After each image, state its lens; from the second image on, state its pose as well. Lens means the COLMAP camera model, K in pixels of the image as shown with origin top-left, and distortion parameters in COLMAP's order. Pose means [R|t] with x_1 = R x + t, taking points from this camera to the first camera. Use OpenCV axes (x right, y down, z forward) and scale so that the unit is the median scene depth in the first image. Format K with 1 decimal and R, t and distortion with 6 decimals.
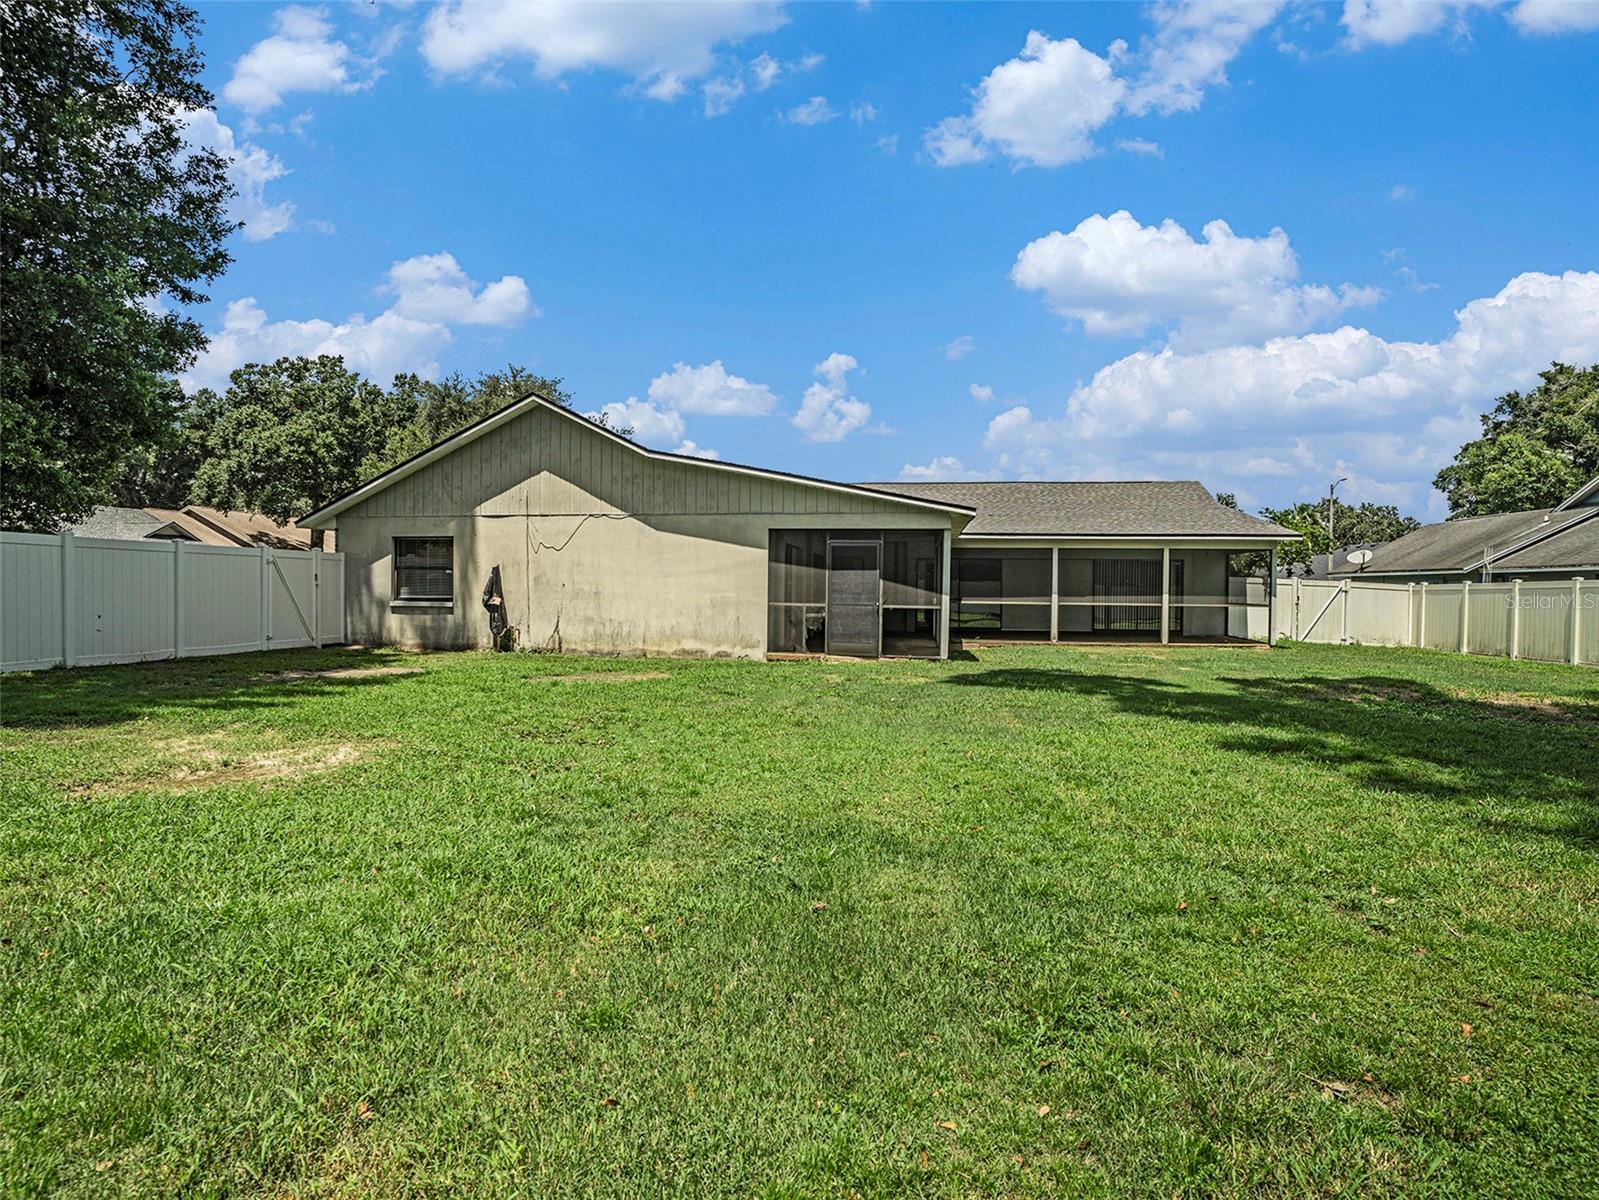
lens RADIAL K [[878.9, 0, 788.9], [0, 878.9, 596.3], [0, 0, 1]] dist [-0.084742, 0.040828]
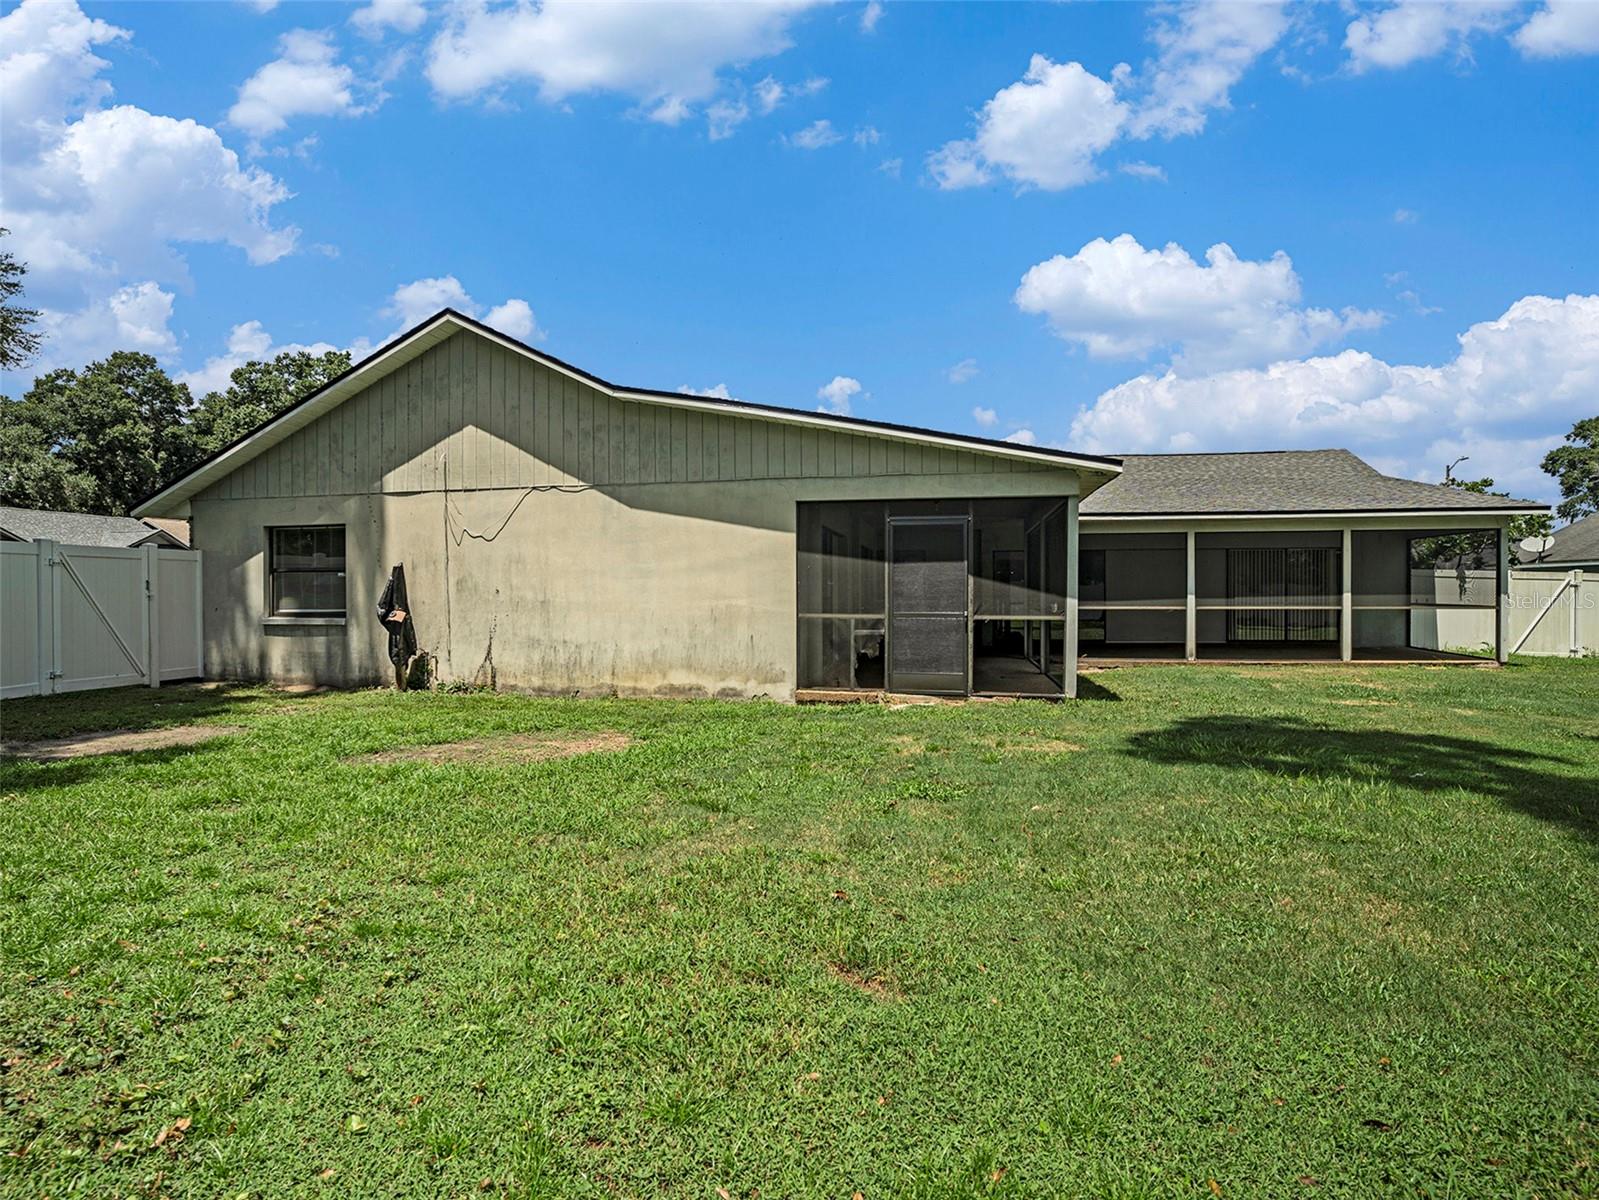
lens RADIAL K [[878.9, 0, 788.9], [0, 878.9, 596.3], [0, 0, 1]] dist [-0.084742, 0.040828]
pose [[0.998803, -0.013672, -0.046973, 0.001330], [0.013392, 0.999891, -0.006252, -0.001777], [0.047053, 0.005616, 0.998877, 0.335123]]
